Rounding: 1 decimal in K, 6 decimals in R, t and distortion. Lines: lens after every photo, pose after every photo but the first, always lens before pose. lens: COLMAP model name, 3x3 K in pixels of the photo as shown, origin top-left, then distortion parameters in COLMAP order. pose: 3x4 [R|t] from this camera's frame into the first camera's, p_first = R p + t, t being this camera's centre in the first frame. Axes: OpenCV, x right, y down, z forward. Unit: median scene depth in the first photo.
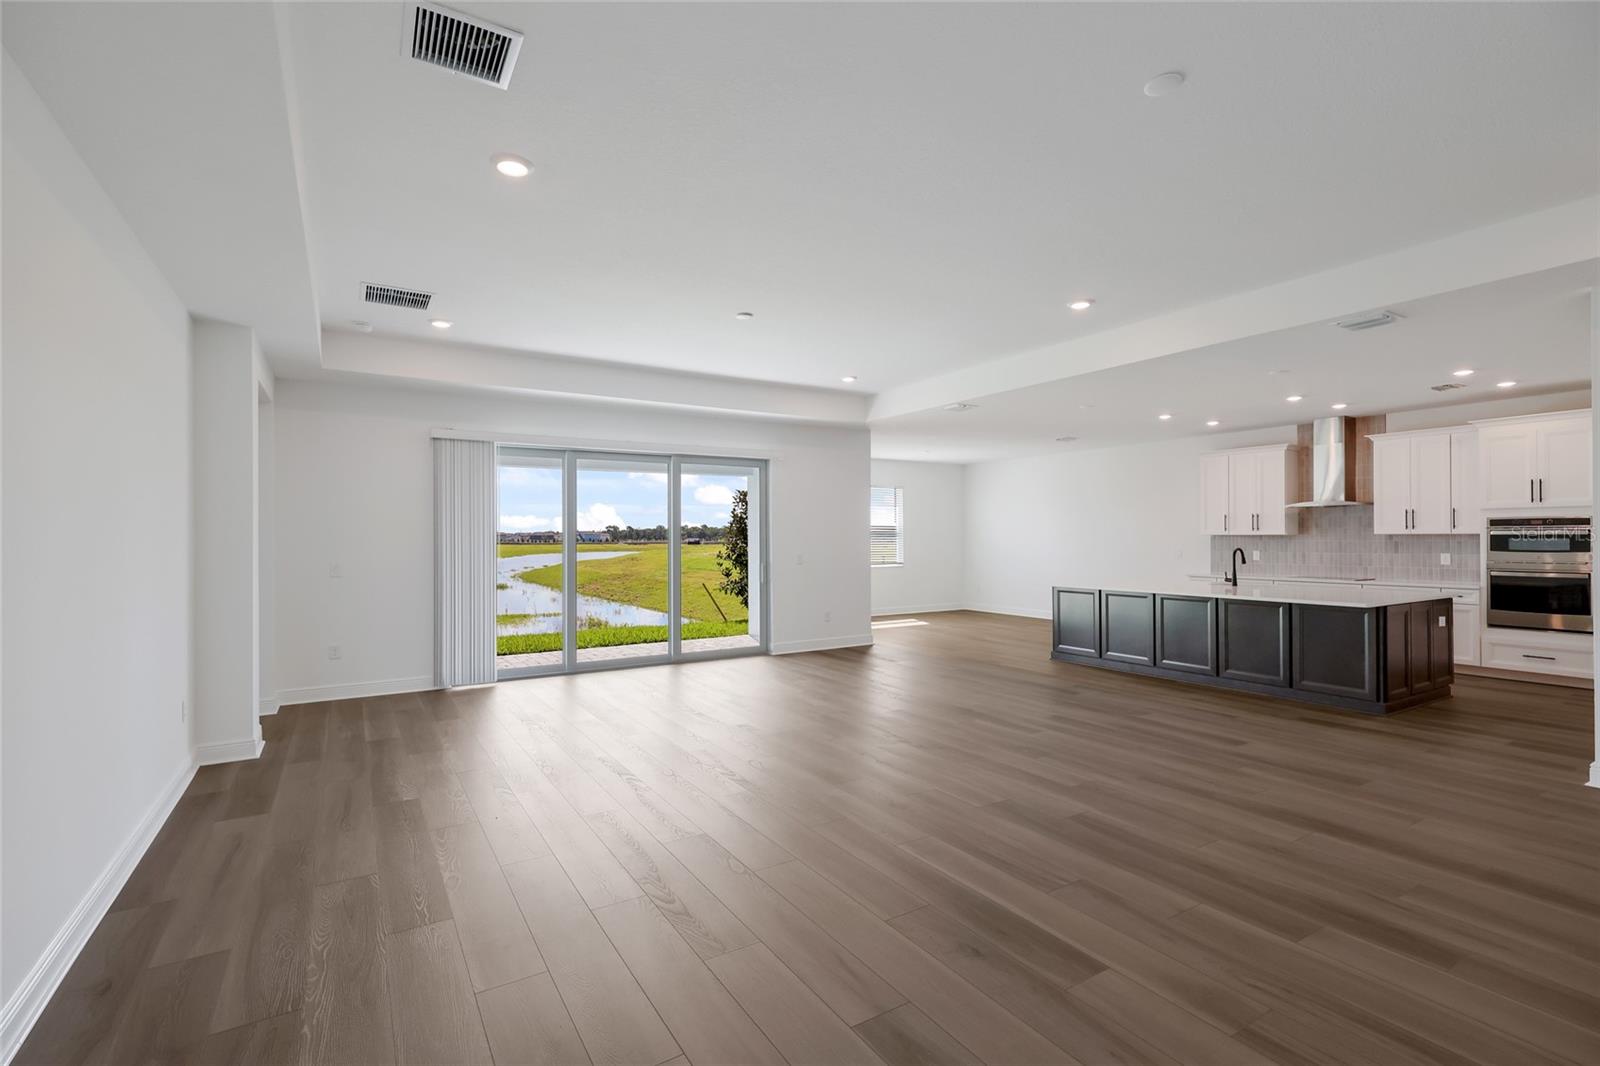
lens RADIAL K [[746.2, 0, 796.9], [0, 746.2, 529.5], [0, 0, 1]] dist [0.015733, -0.000952]
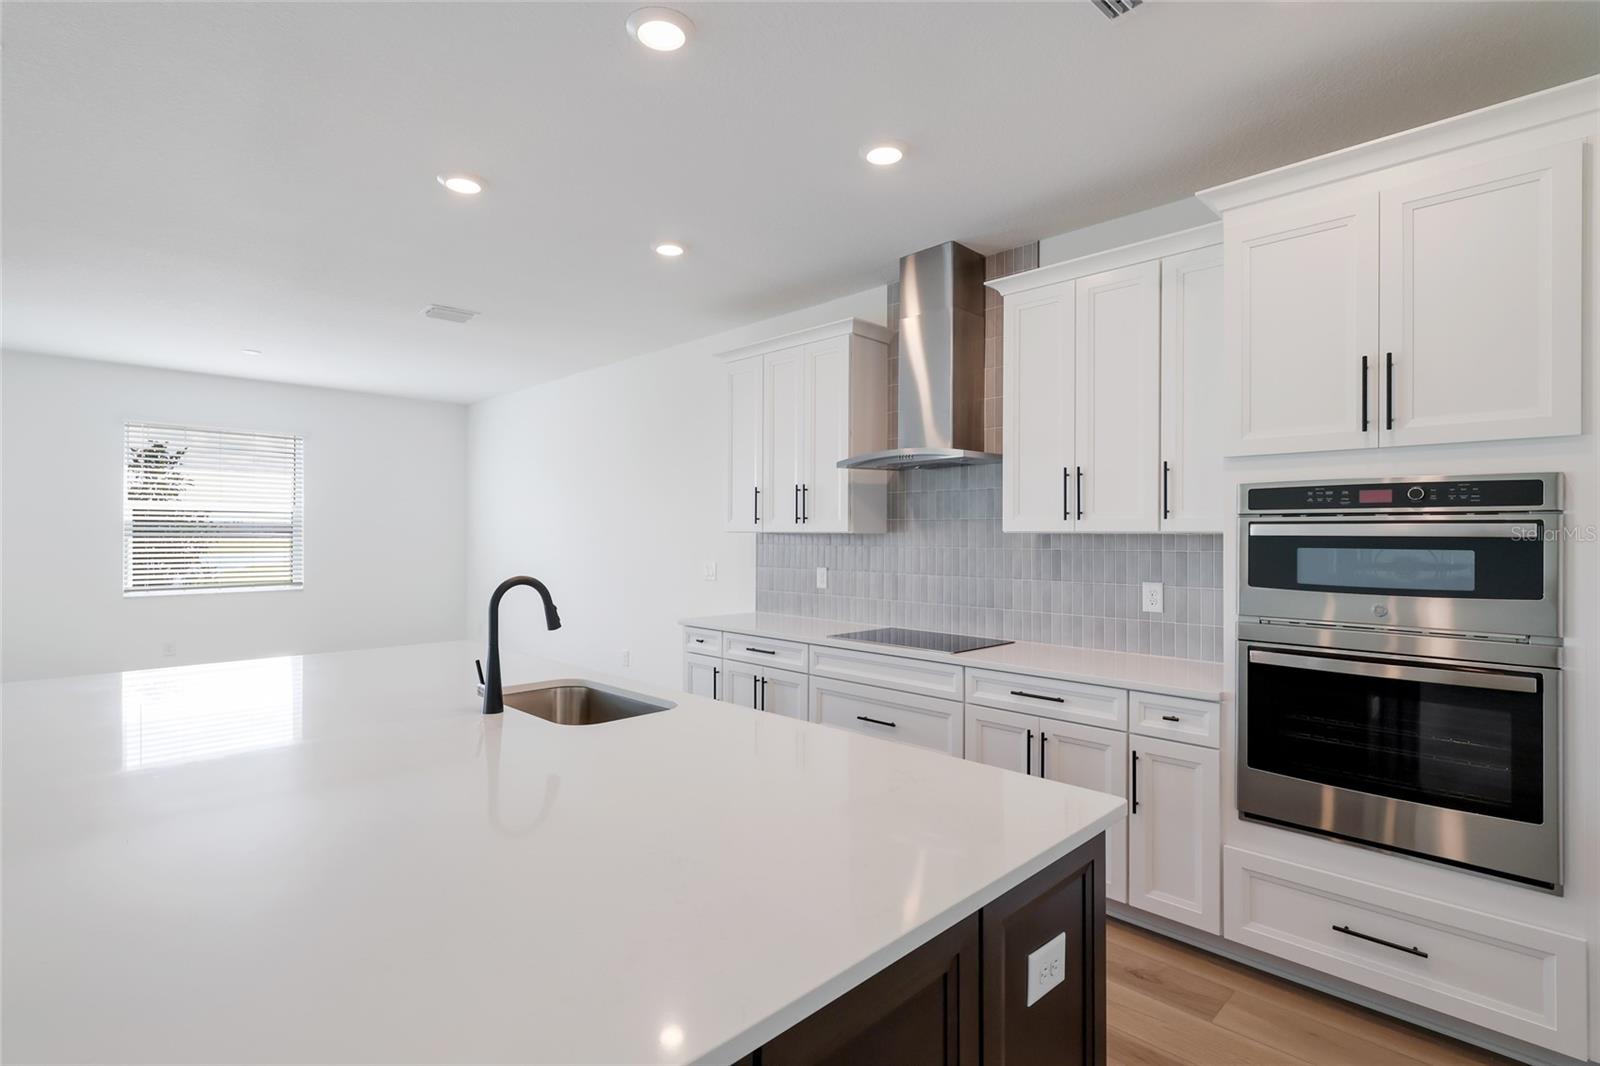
lens RADIAL K [[787.7, 0, 795.6], [0, 787.7, 528.7], [0, 0, 1]] dist [0.005199, 0.001494]
pose [[0.975273, 0.006147, 0.220919, 0.625599], [-0.007175, 0.999967, 0.003849, 0.003656], [-0.220888, -0.005339, 0.975285, 0.682862]]
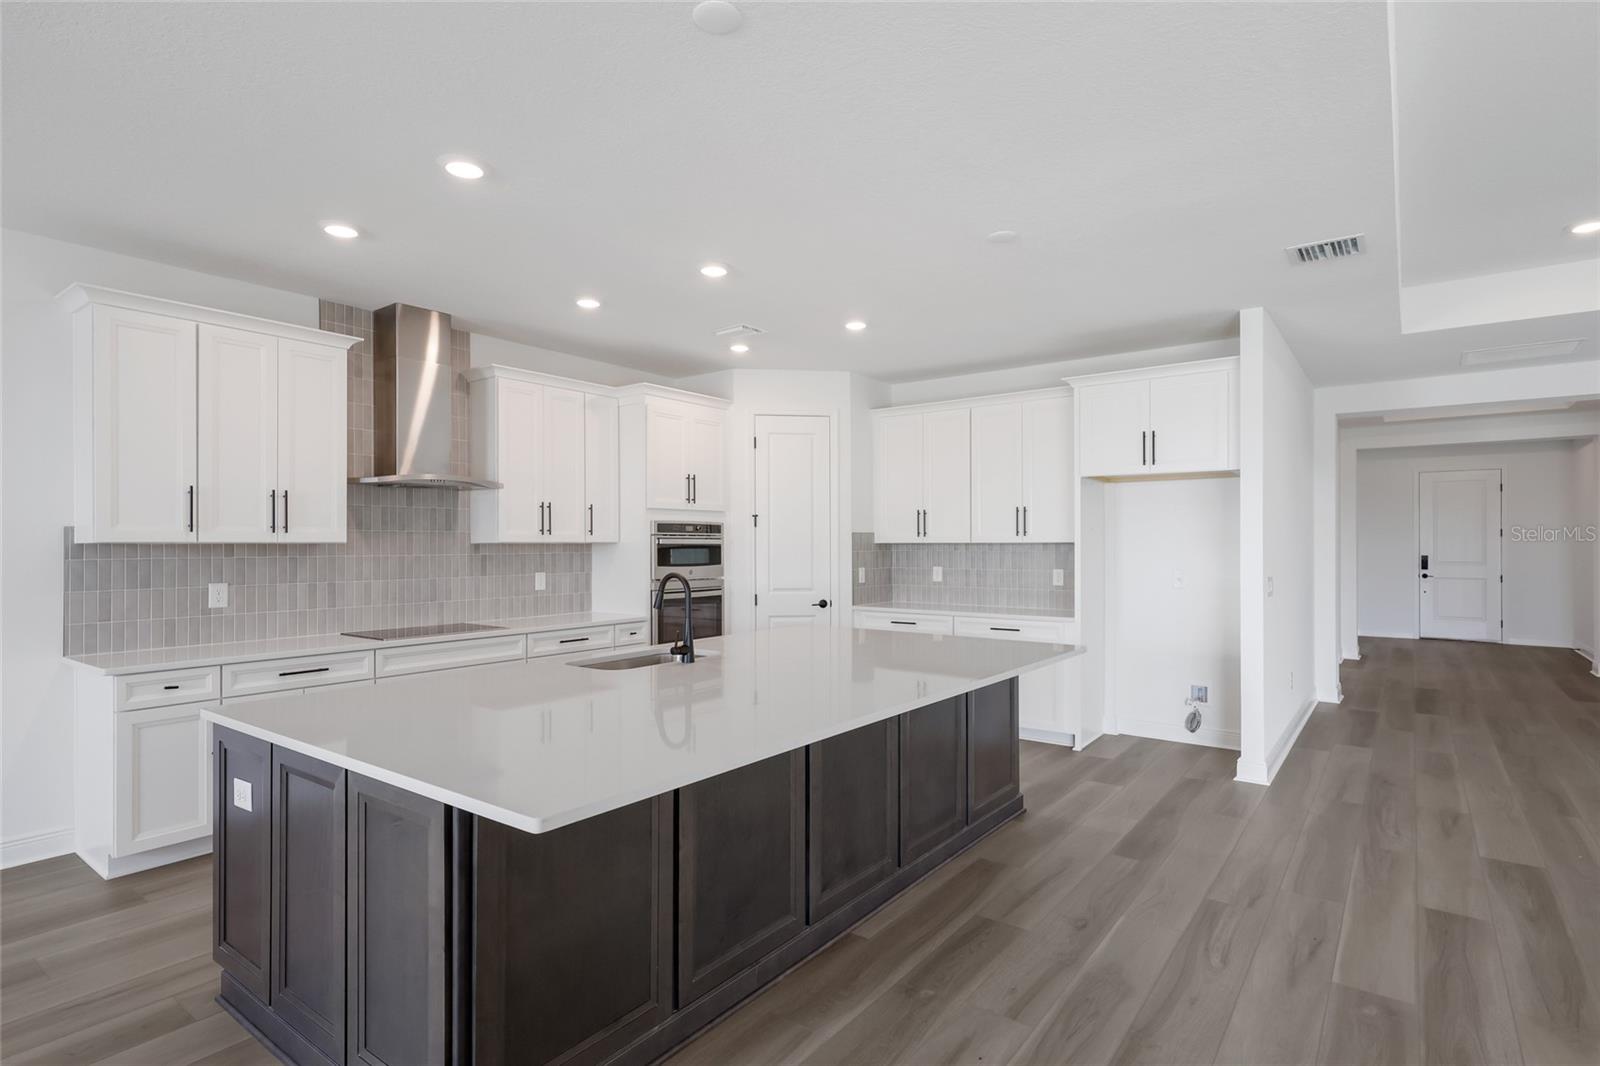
lens RADIAL K [[811.9, 0, 792.5], [0, 811.9, 545.2], [0, 0, 1]] dist [0.004448, 0.000531]
pose [[-0.365204, 0.001492, 0.930926, 0.132887], [-0.007917, 0.999958, -0.004709, 0.010186], [-0.930894, -0.009090, -0.365177, 1.116904]]
